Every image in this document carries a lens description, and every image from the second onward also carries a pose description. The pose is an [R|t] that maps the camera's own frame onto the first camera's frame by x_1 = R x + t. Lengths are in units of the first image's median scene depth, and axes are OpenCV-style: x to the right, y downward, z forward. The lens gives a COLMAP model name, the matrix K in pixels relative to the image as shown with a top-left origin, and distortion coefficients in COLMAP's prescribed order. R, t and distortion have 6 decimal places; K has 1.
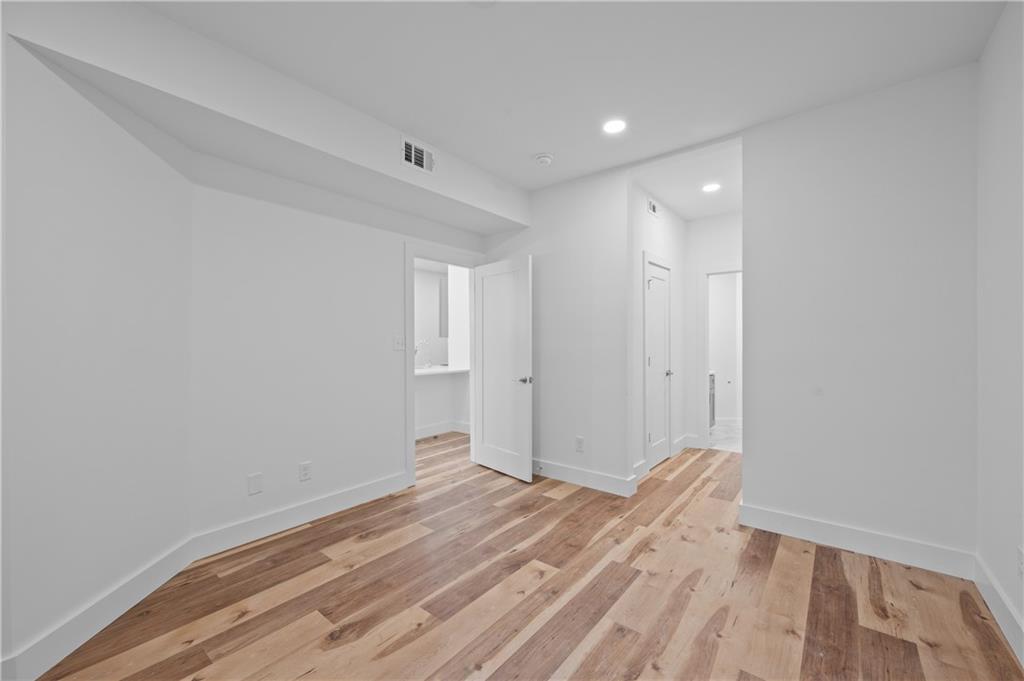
lens RADIAL K [[403.6, 0, 518.1], [0, 403.6, 347.8], [0, 0, 1]] dist [-0.000664, -0.000109]
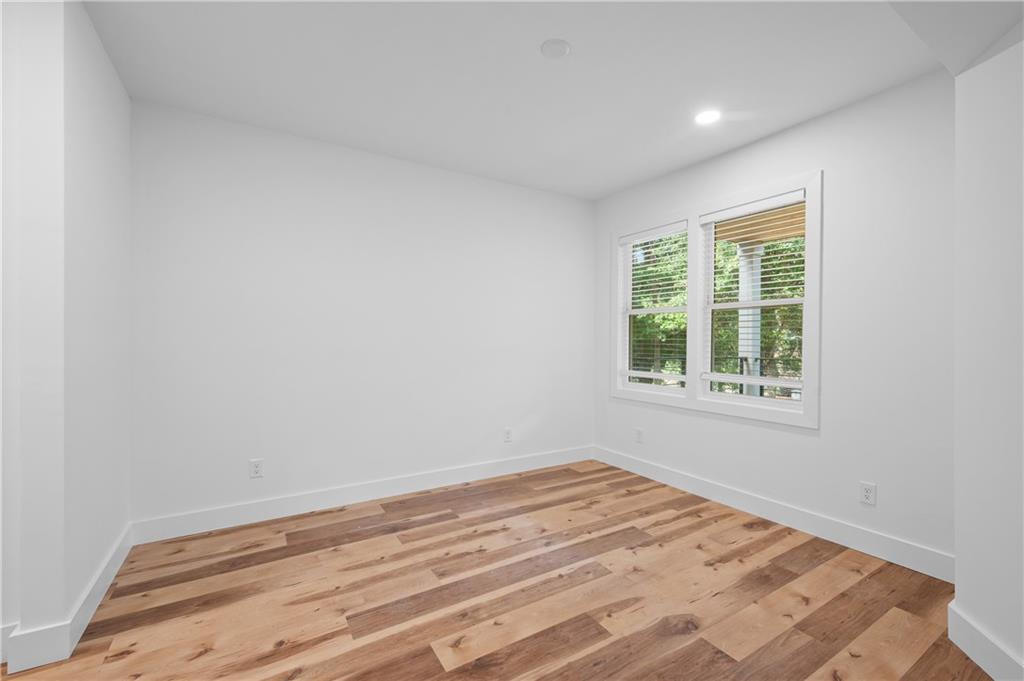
lens RADIAL K [[426.1, 0, 512.0], [0, 426.1, 340.5], [0, 0, 1]] dist [-0.000006, 0.000007]
pose [[-0.936547, 0.004233, 0.350516, -0.358224], [0.006938, 0.999955, 0.006460, -0.017271], [-0.350473, 0.008482, -0.936534, 1.899463]]
